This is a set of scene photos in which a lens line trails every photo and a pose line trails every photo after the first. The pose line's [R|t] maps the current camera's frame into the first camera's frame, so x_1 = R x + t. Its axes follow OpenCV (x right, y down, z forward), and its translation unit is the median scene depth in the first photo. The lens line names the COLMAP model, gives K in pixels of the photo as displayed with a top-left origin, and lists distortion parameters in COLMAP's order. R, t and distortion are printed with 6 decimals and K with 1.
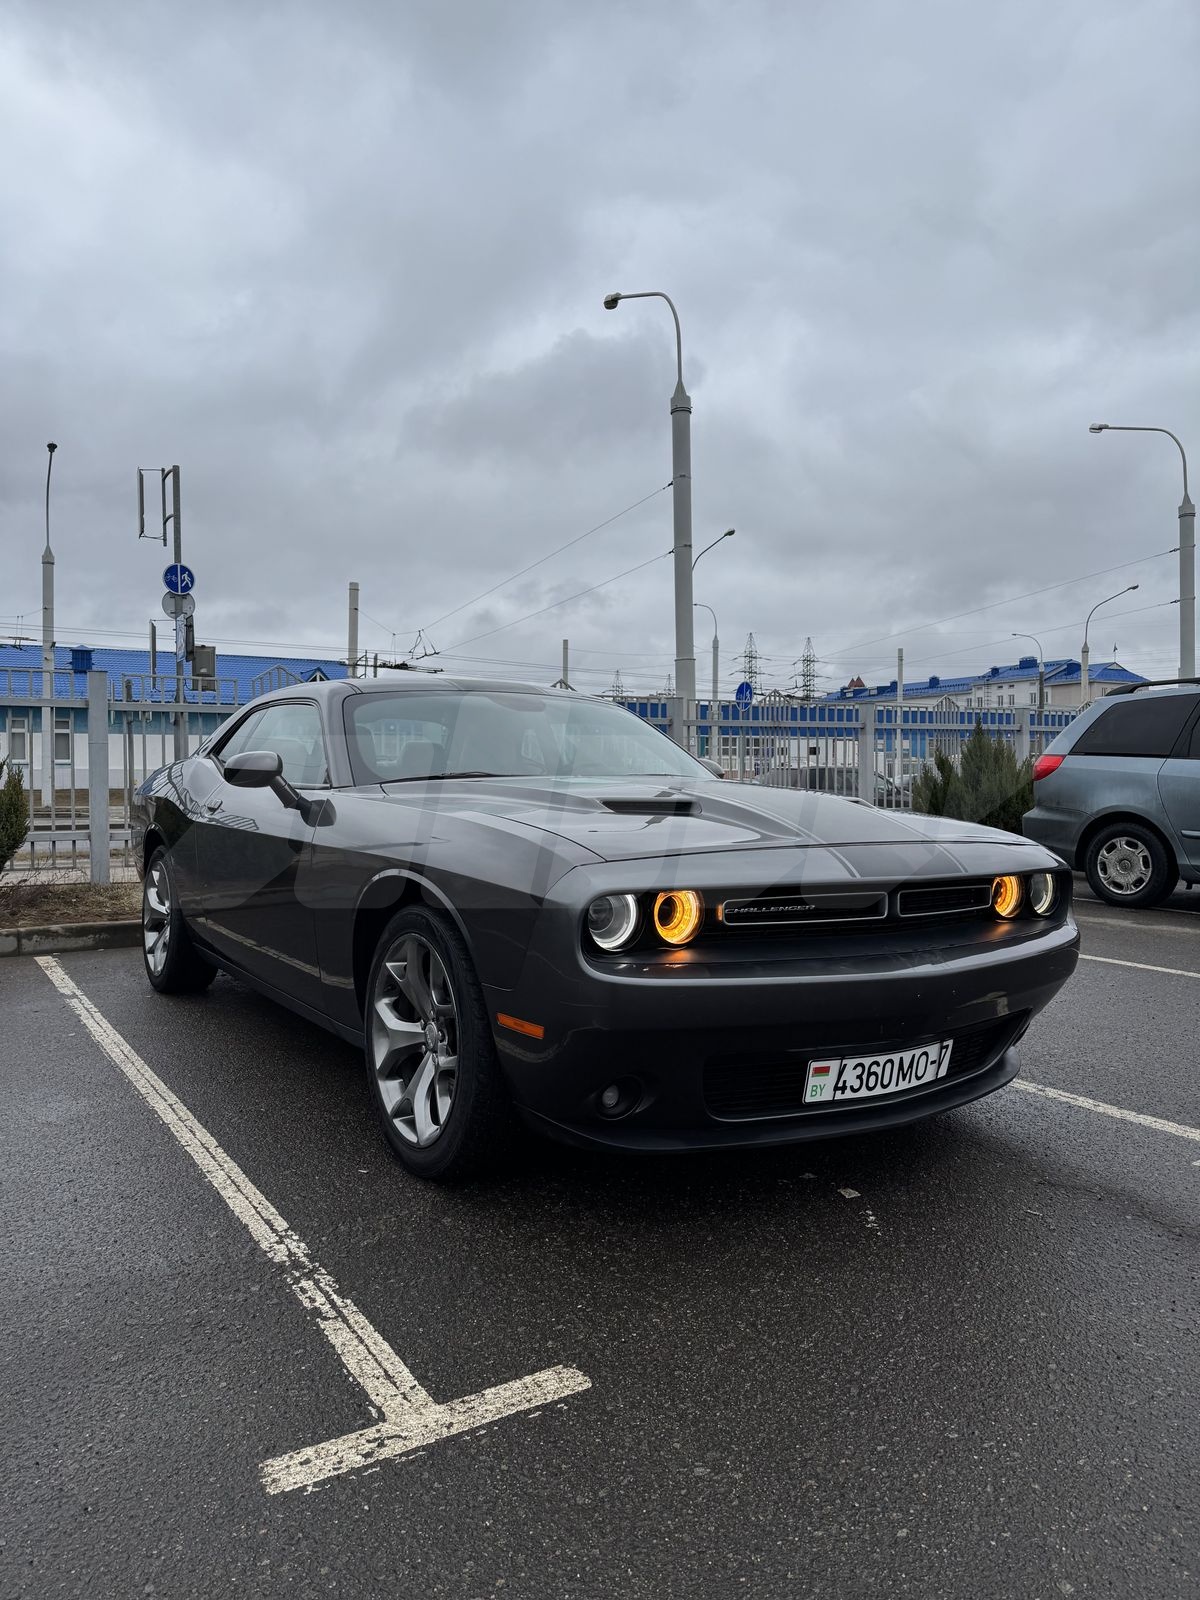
lens RADIAL K [[1116.3, 0, 600.0], [0, 1116.3, 800.0], [0, 0, 1]] dist [0.000149, -0.000779]
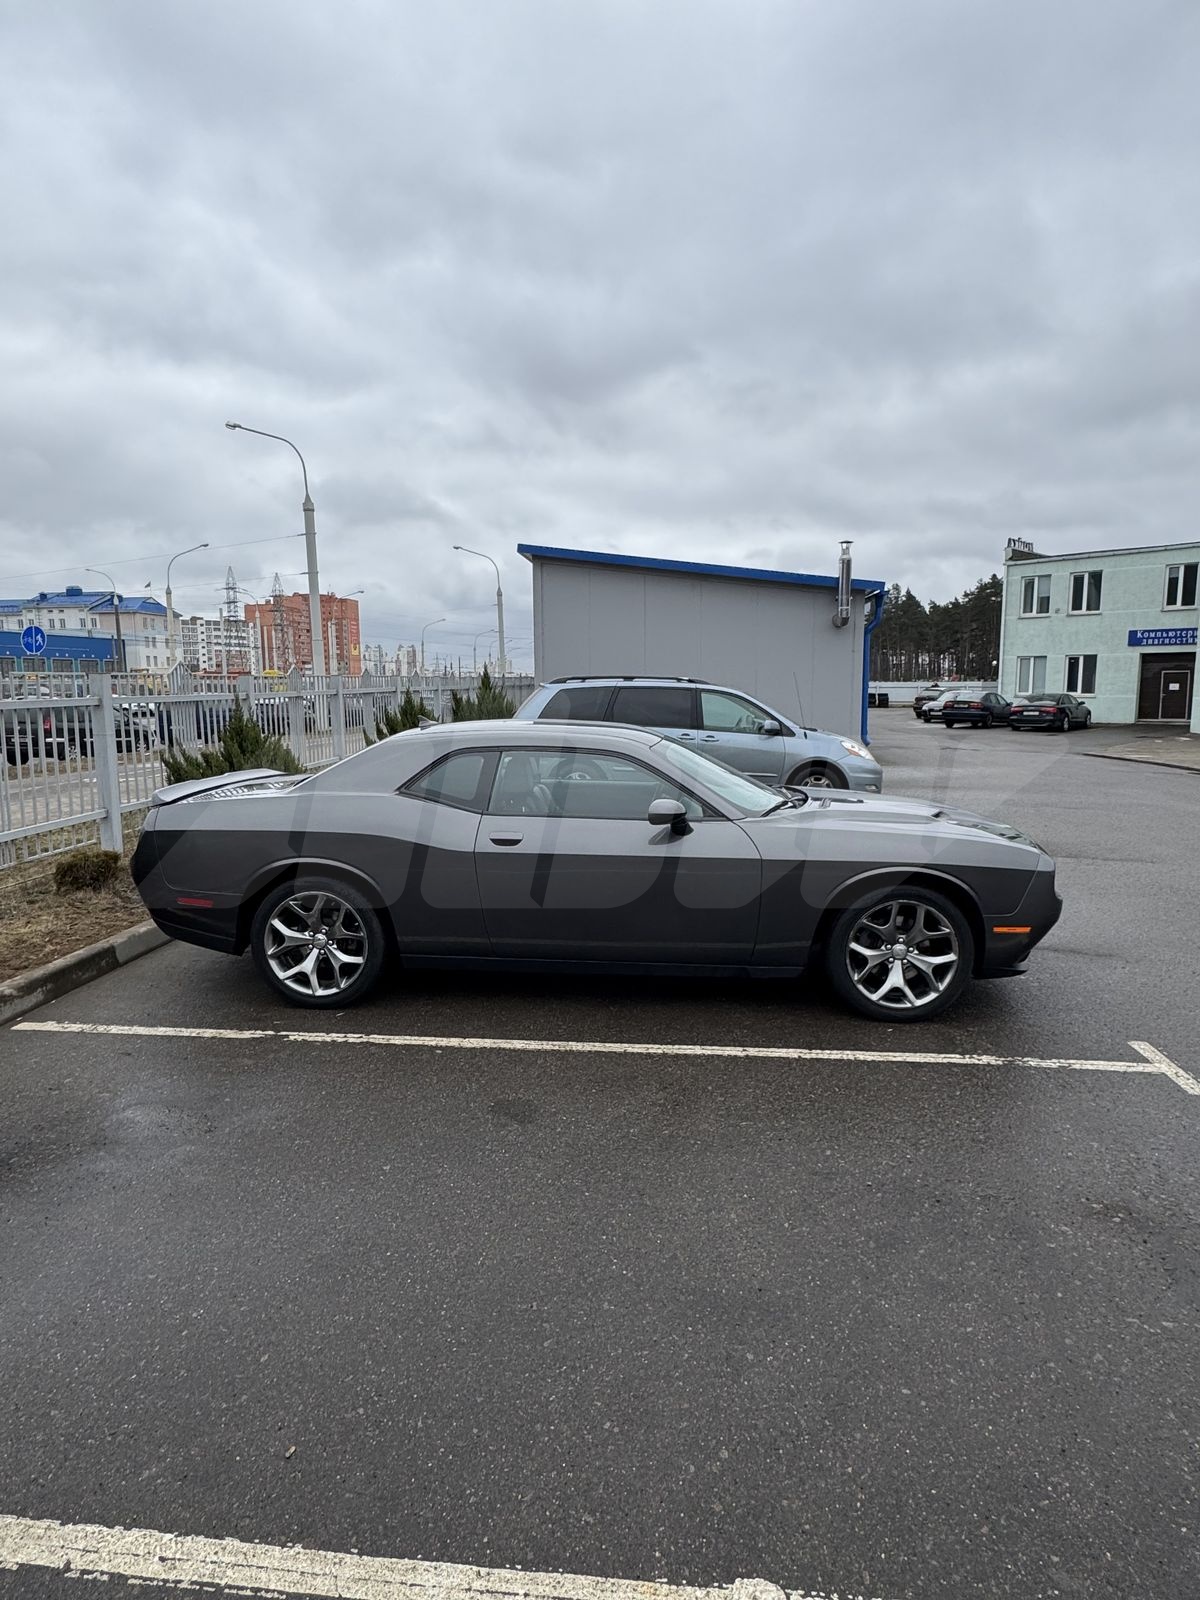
lens RADIAL K [[877.9, 0, 600.0], [0, 877.9, 800.0], [0, 0, 1]] dist [-0.002024, -0.000546]
pose [[0.611833, -0.103916, 0.784131, -0.719986], [0.020292, 0.993069, 0.115772, -0.101538], [-0.790727, -0.054922, 0.609701, 0.226624]]
